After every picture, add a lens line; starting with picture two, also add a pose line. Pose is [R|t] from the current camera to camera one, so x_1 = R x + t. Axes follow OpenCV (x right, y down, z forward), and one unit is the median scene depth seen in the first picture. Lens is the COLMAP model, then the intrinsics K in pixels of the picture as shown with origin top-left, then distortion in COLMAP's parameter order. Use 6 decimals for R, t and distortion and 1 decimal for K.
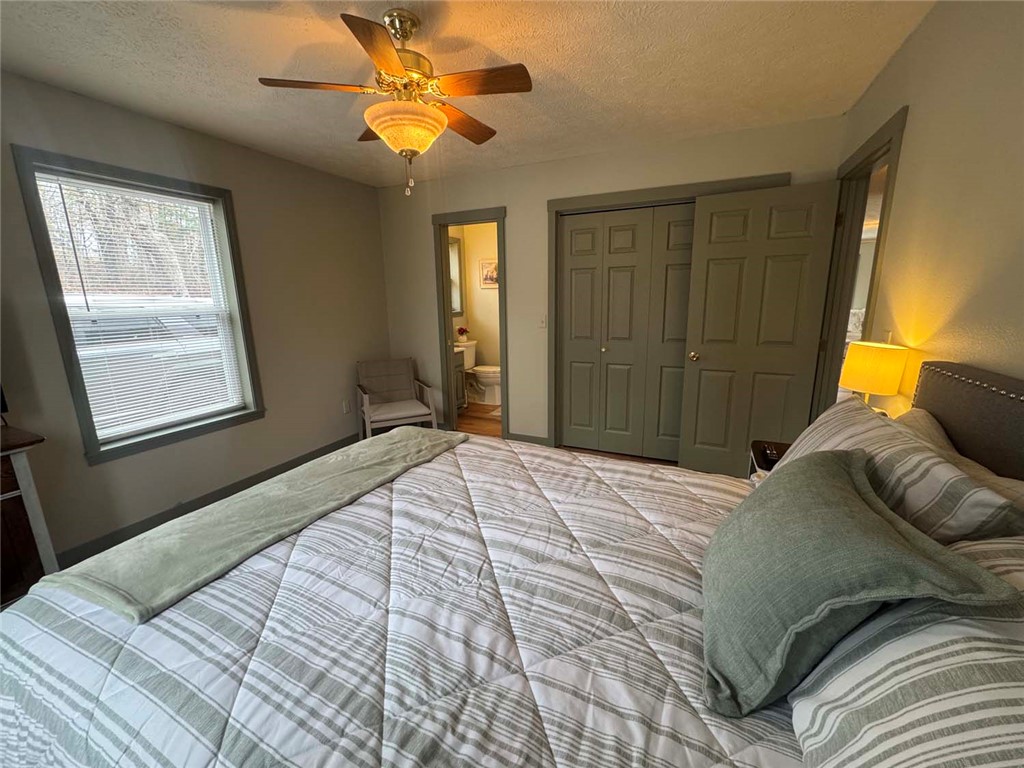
lens RADIAL K [[407.6, 0, 508.6], [0, 407.6, 382.0], [0, 0, 1]] dist [-0.002312, 0.000234]
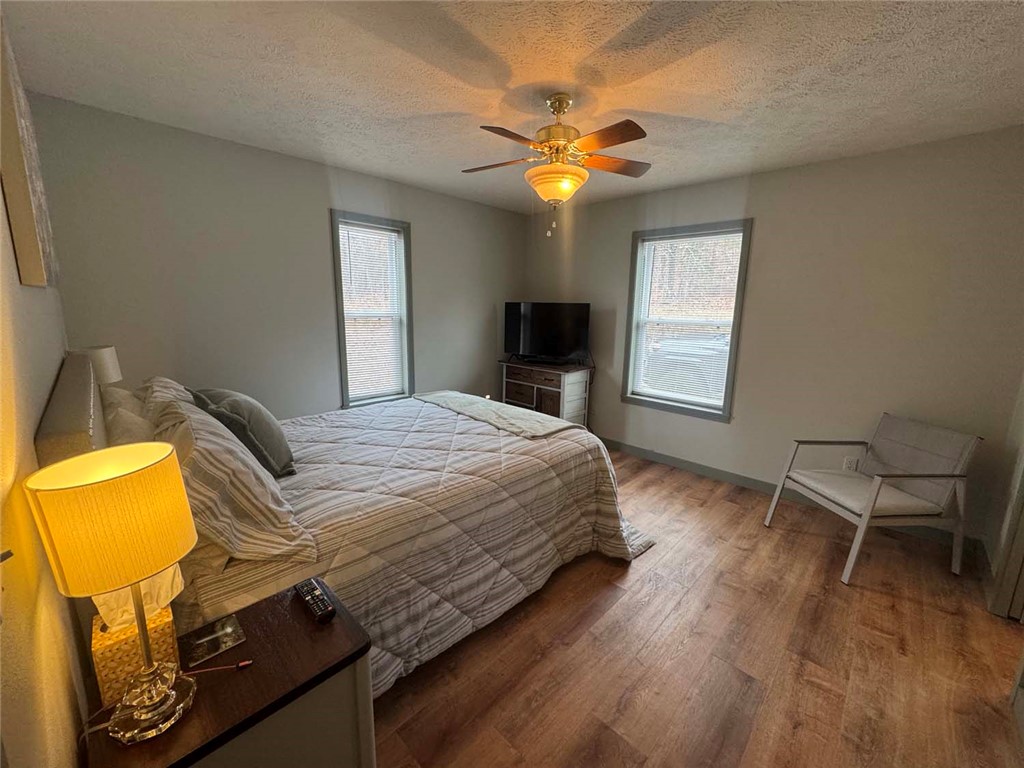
lens RADIAL K [[407.6, 0, 509.7], [0, 407.6, 383.3], [0, 0, 1]] dist [-0.002312, 0.000234]
pose [[-0.335834, 0.185641, -0.923446, 1.054114], [-0.207295, 0.941783, 0.264715, -0.331296], [0.918828, 0.280326, -0.277800, 1.365626]]
